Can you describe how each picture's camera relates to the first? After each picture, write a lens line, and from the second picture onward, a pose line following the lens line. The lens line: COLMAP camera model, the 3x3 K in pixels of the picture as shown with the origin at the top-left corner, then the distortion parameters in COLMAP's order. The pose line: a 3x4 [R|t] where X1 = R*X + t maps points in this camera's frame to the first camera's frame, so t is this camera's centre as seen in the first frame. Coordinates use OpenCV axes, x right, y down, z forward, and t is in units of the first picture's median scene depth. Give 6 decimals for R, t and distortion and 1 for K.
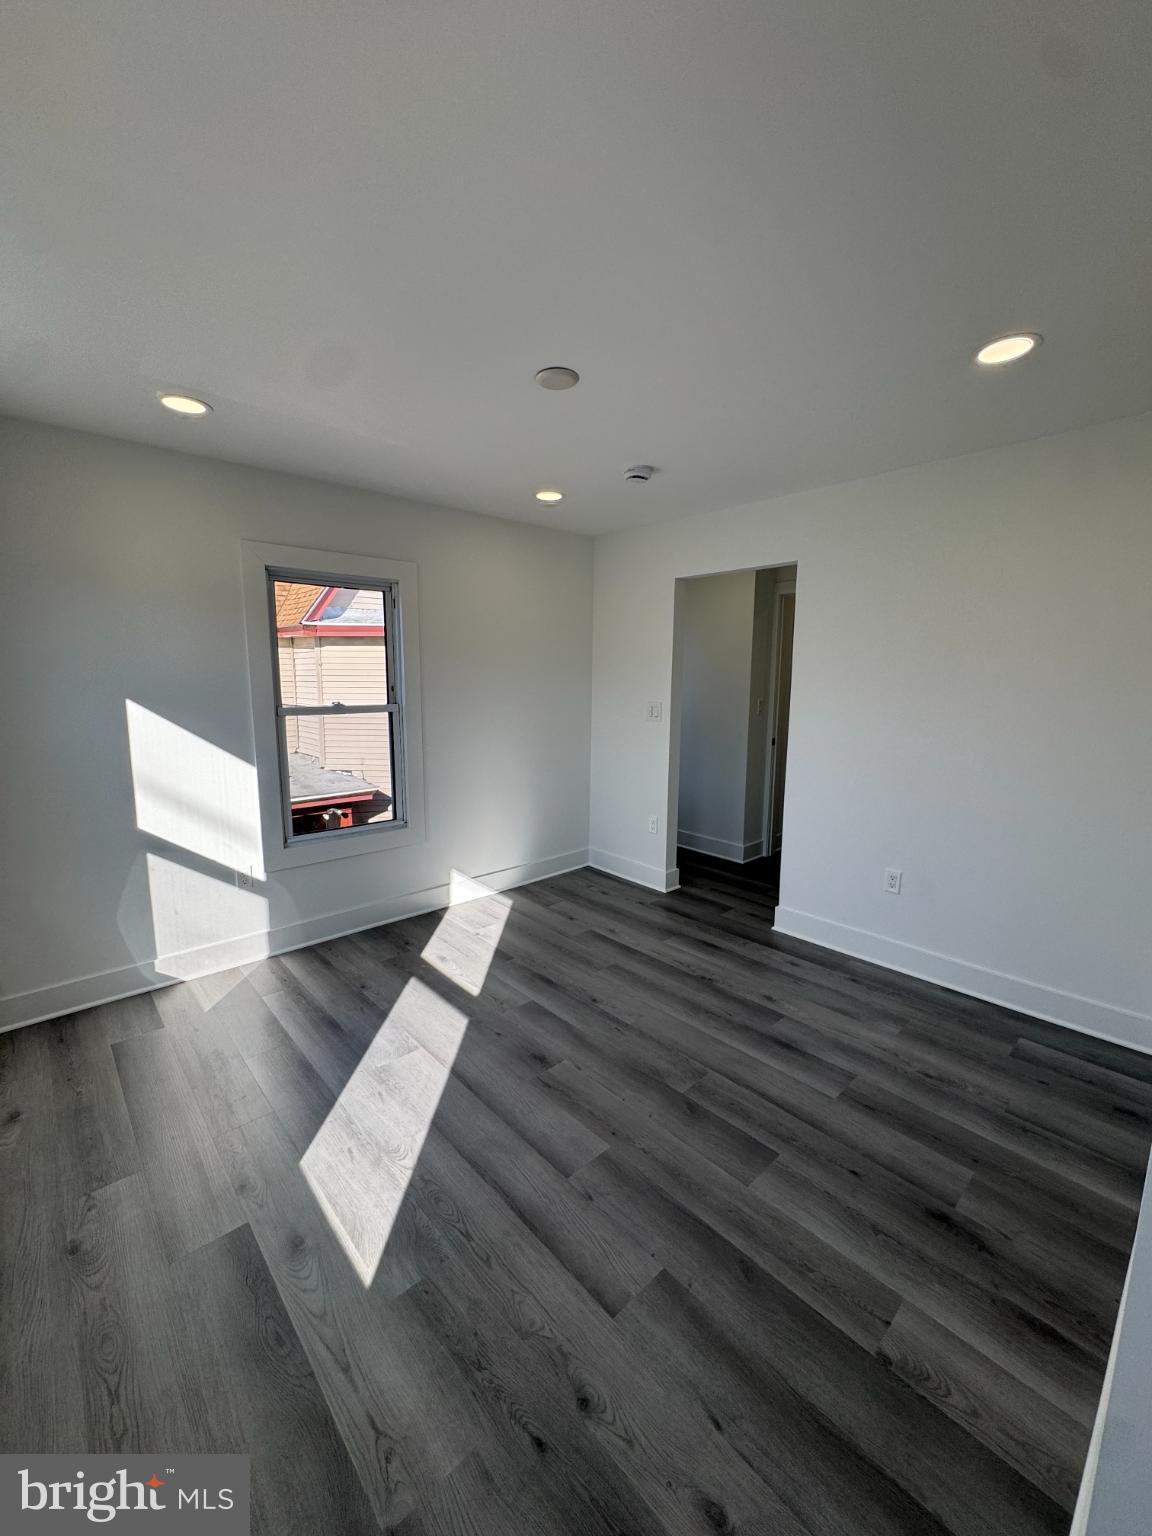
lens RADIAL K [[609.7, 0, 576.0], [0, 609.7, 768.0], [0, 0, 1]] dist [-0.004144, 0.000791]
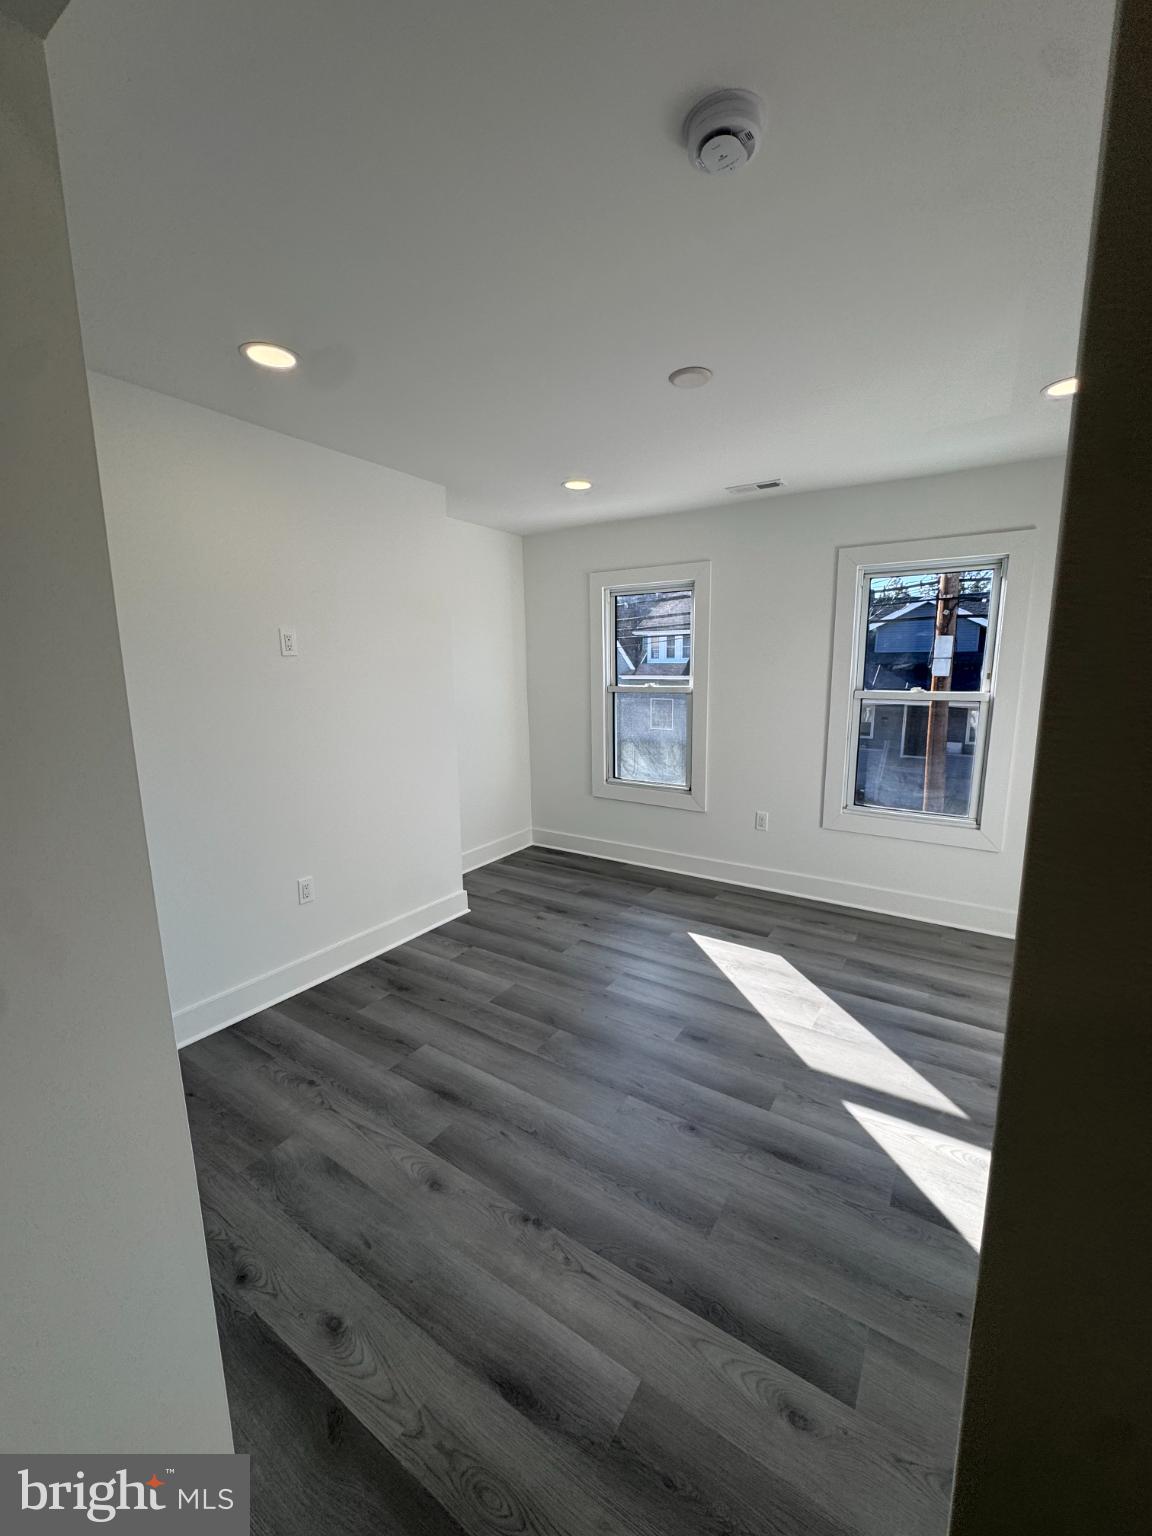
lens RADIAL K [[609.7, 0, 576.0], [0, 609.7, 768.0], [0, 0, 1]] dist [-0.004144, 0.000791]
pose [[-0.969261, 0.047285, -0.241447, 0.381398], [-0.031915, 0.948902, 0.313953, -0.282536], [0.243955, 0.312008, -0.918225, 1.830753]]
